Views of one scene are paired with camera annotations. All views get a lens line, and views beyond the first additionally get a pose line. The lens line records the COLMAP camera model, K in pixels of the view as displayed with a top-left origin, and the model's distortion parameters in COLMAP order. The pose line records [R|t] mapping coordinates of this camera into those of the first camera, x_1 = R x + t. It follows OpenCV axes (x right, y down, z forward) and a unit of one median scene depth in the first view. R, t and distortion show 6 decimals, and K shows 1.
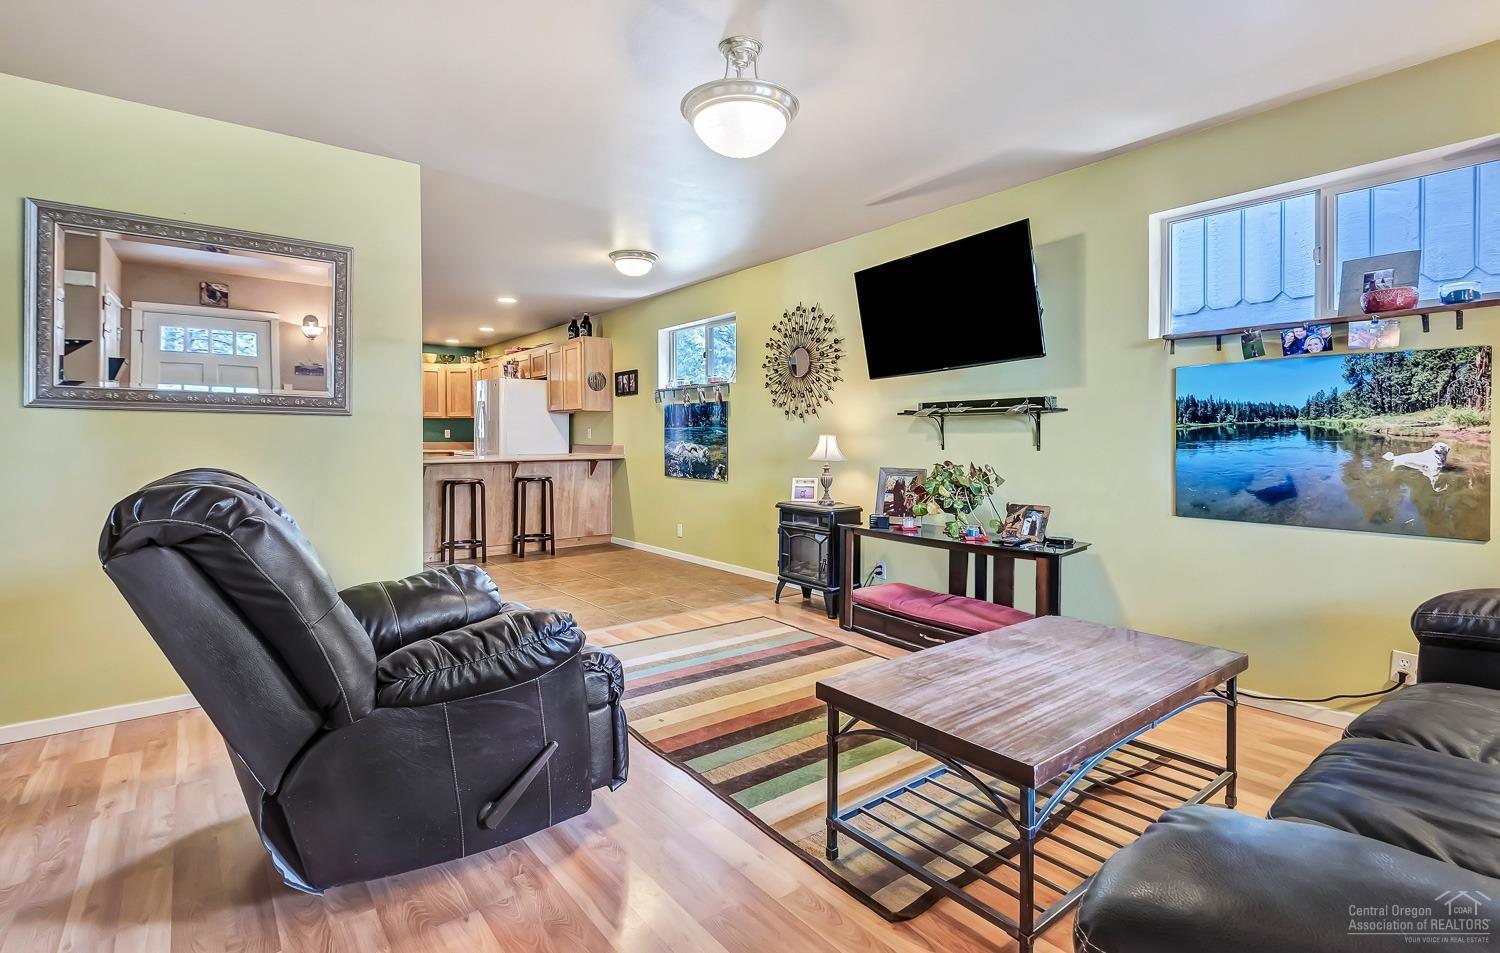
lens RADIAL K [[697.1, 0, 720.1], [0, 697.1, 443.7], [0, 0, 1]] dist [0.004735, 0.000024]
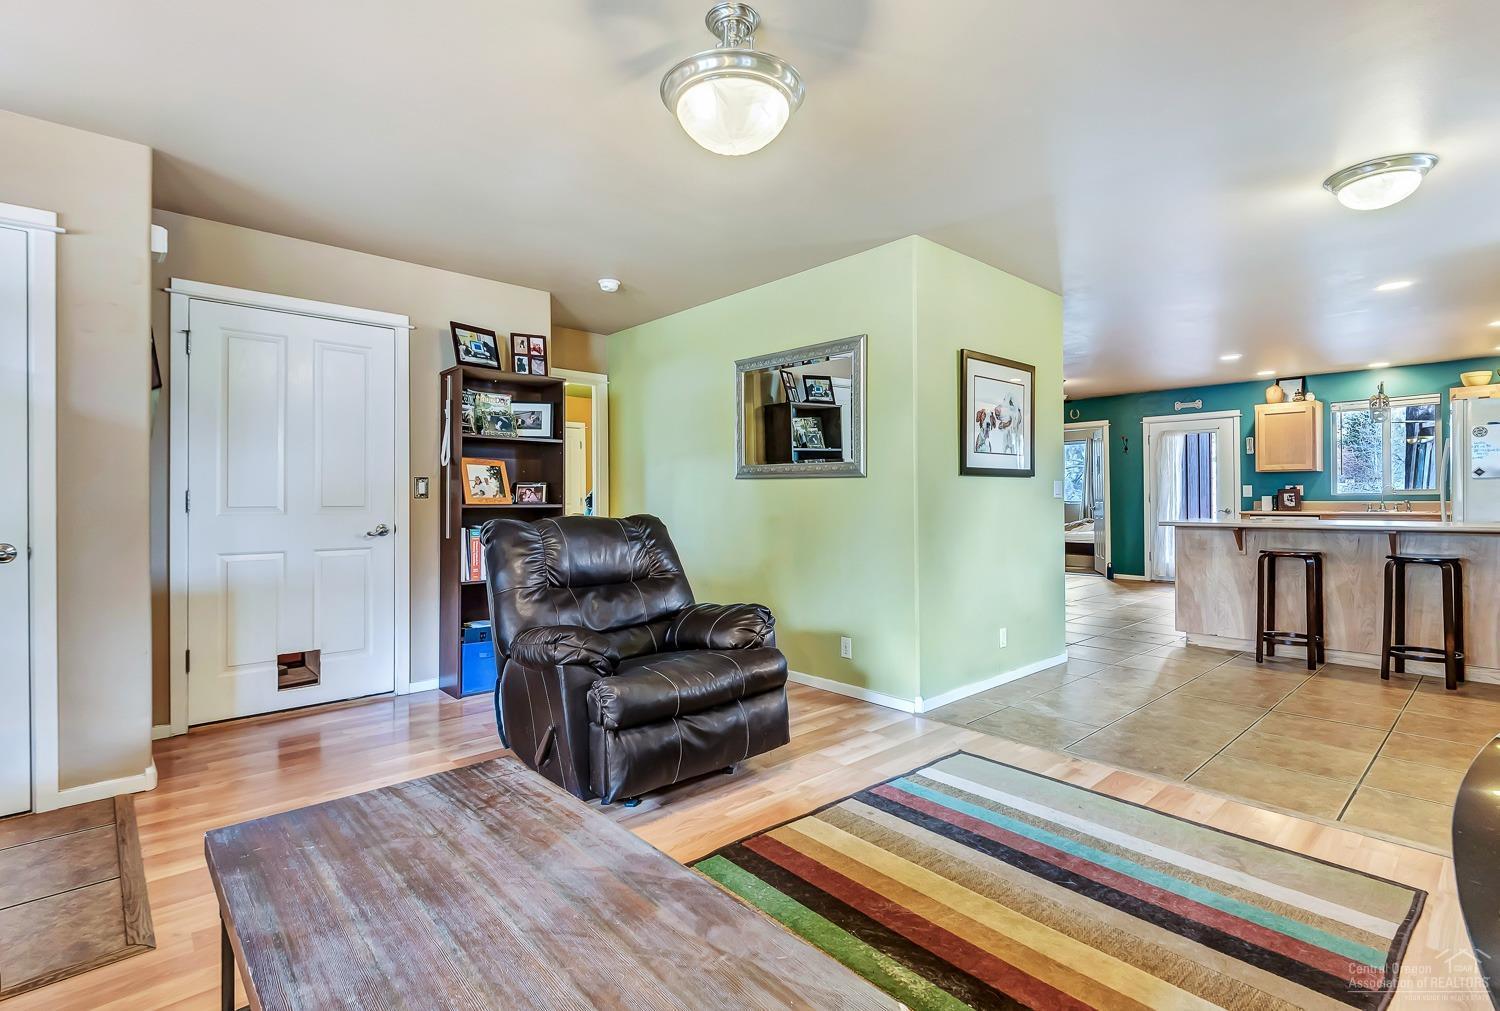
lens RADIAL K [[706.2, 0, 748.2], [0, 706.2, 498.0], [0, 0, 1]] dist [0.001637, -0.002665]
pose [[0.094920, -0.000280, -0.995485, 0.504250], [-0.004787, 0.999988, -0.000738, -0.003348], [0.995473, 0.004835, 0.094917, 0.555129]]
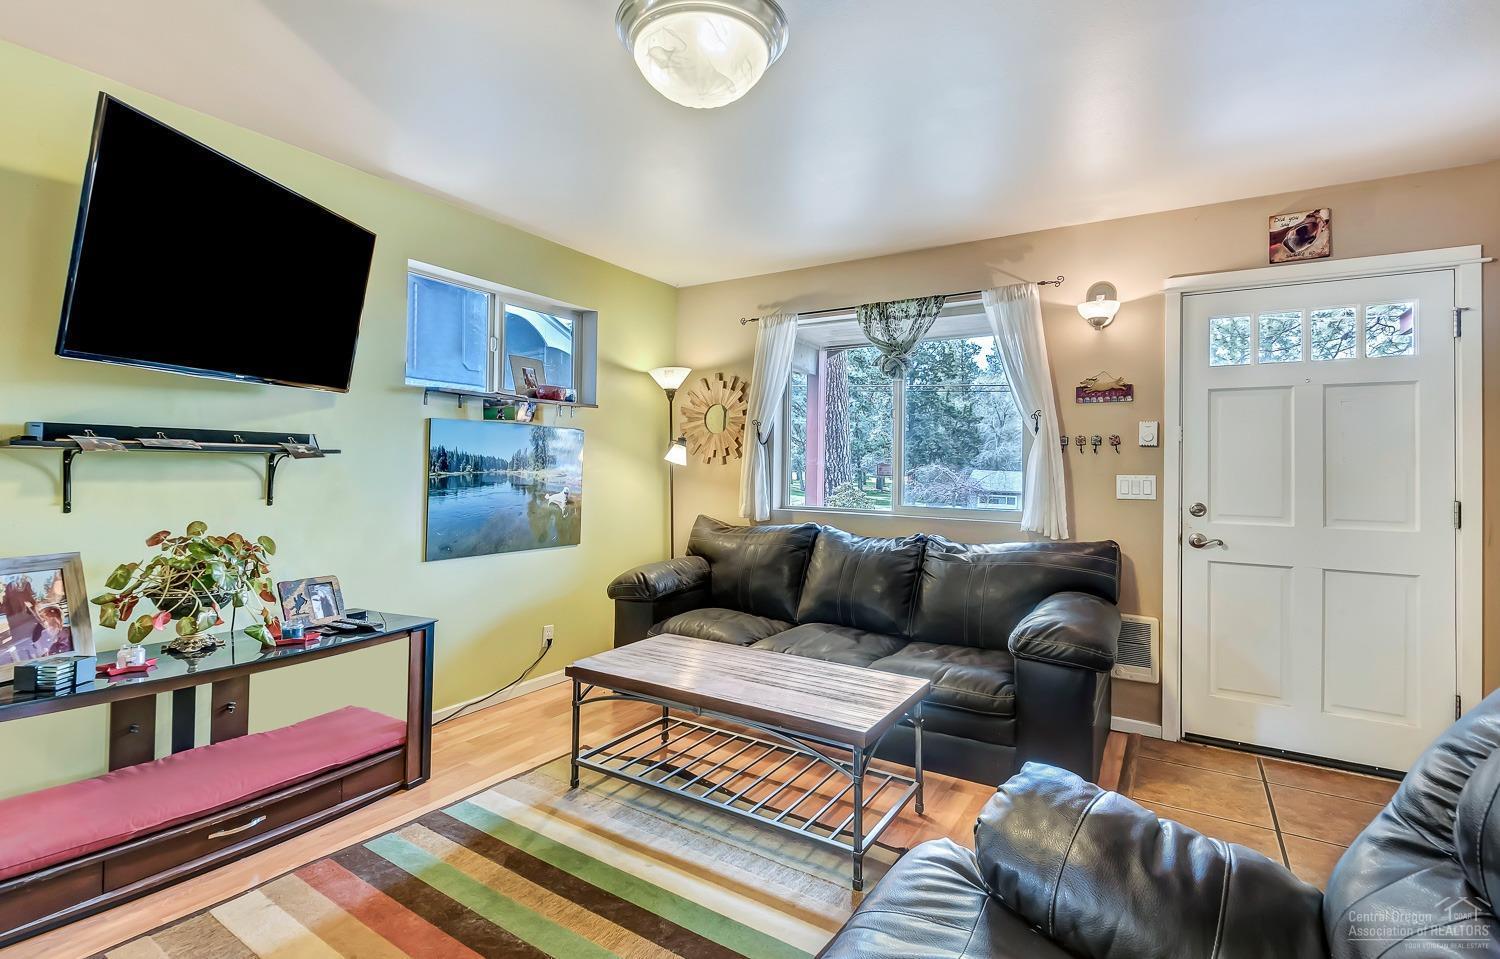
lens RADIAL K [[696.4, 0, 735.8], [0, 696.4, 454.6], [0, 0, 1]] dist [0.013628, -0.001231]
pose [[-0.345159, 0.010748, 0.938483, -0.365043], [-0.009326, 0.999846, -0.014880, -0.033212], [-0.938498, -0.013888, -0.345005, 0.710341]]
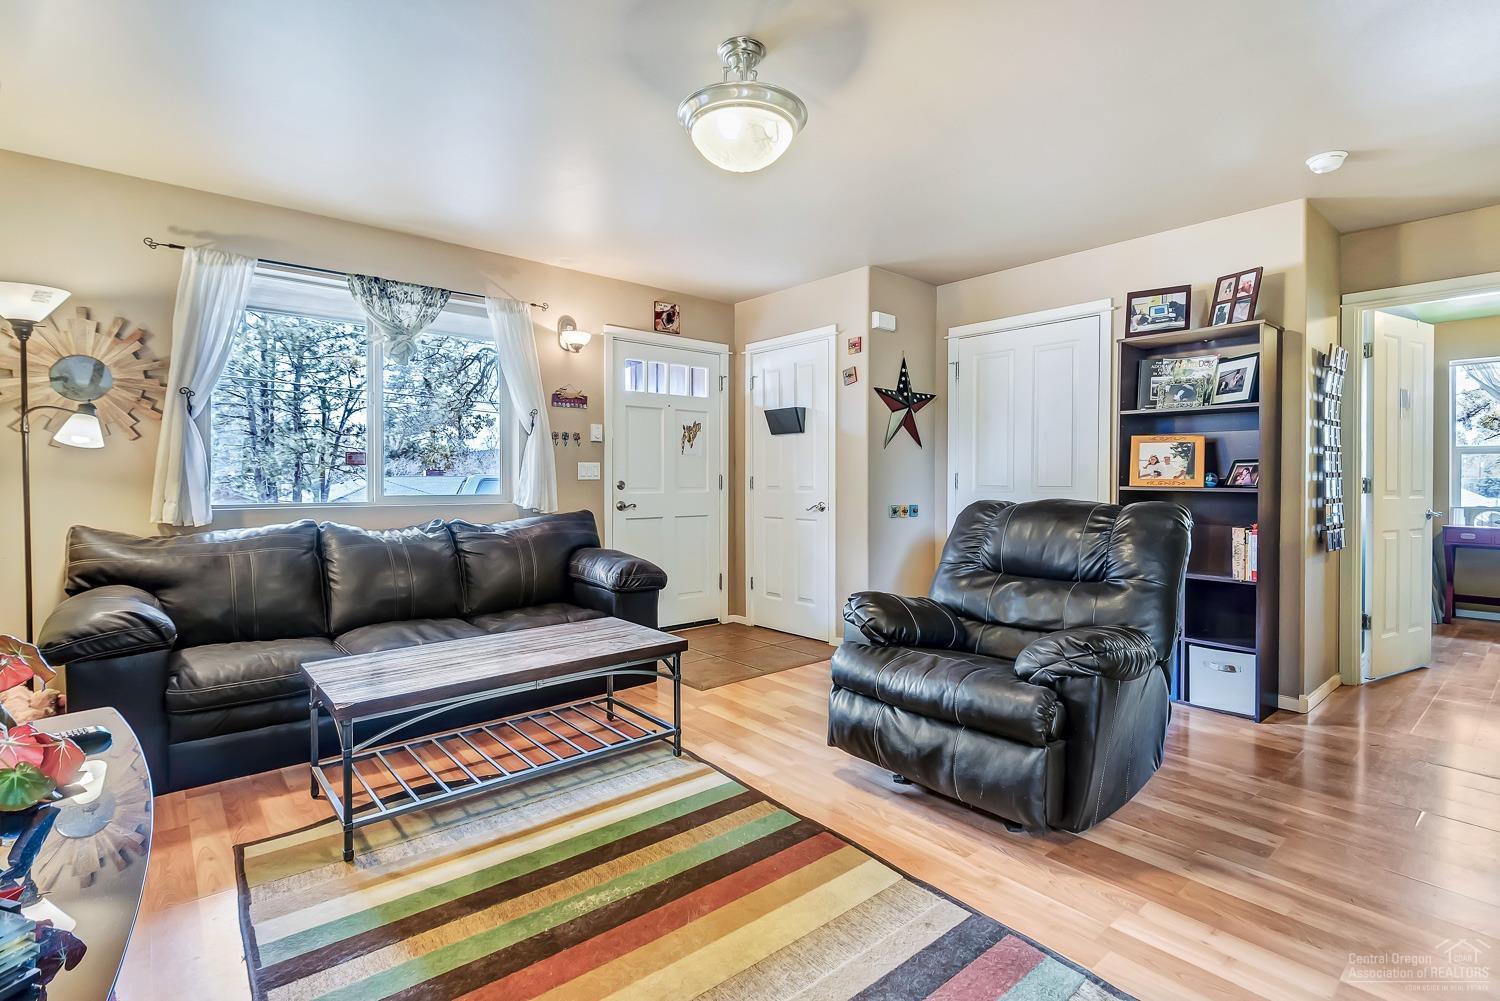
lens RADIAL K [[706.2, 0, 743.9], [0, 706.2, 488.3], [0, 0, 1]] dist [0.001637, -0.002665]
pose [[-0.998383, -0.001585, -0.056817, 0.047248], [-0.002763, 0.999783, 0.020670, -0.008271], [0.056772, 0.020794, -0.998171, 1.135746]]
